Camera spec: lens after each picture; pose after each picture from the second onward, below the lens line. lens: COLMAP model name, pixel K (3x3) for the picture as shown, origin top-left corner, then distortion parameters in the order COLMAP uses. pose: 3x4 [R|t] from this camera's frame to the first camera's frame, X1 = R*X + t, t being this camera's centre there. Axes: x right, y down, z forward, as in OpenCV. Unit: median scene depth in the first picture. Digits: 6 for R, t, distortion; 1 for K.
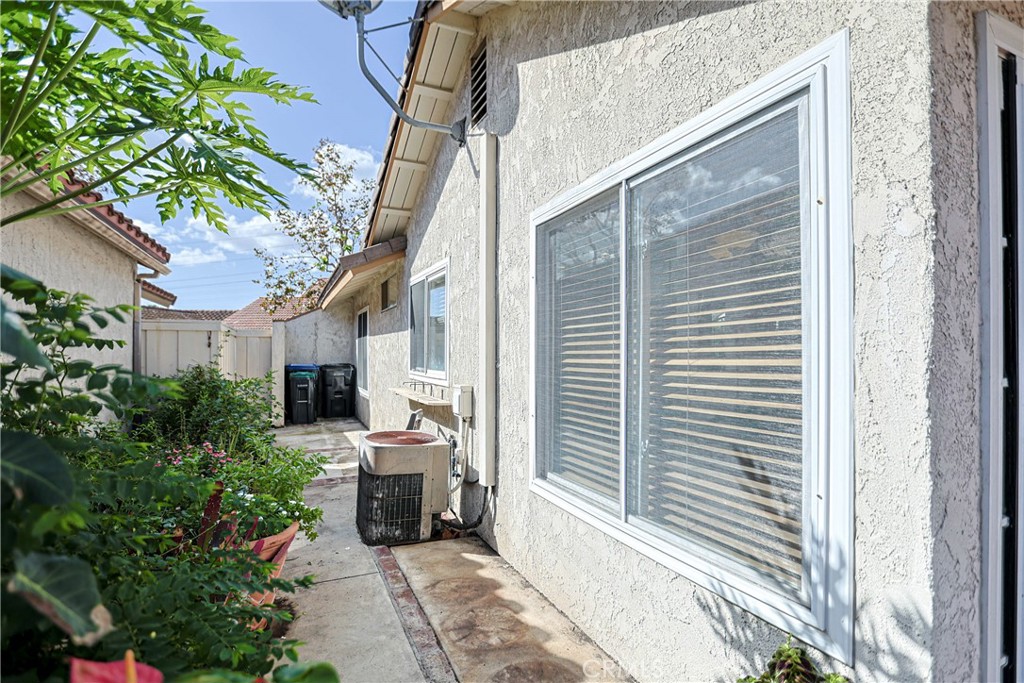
lens RADIAL K [[492.6, 0, 512.9], [0, 492.6, 350.7], [0, 0, 1]] dist [-0.041835, 0.019545]
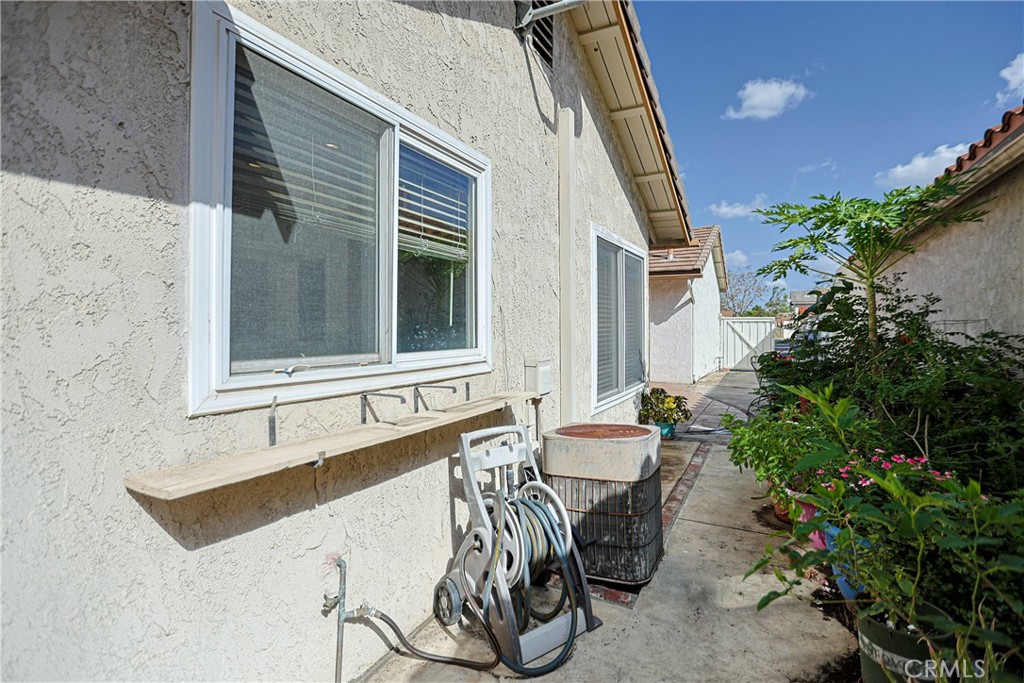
lens RADIAL K [[505.7, 0, 519.6], [0, 505.7, 353.3], [0, 0, 1]] dist [-0.055126, 0.022136]
pose [[-0.623924, -0.038741, 0.780524, -1.160101], [-0.001574, 0.998831, 0.048318, 0.040360], [-0.781483, 0.028918, -0.623256, 2.489337]]
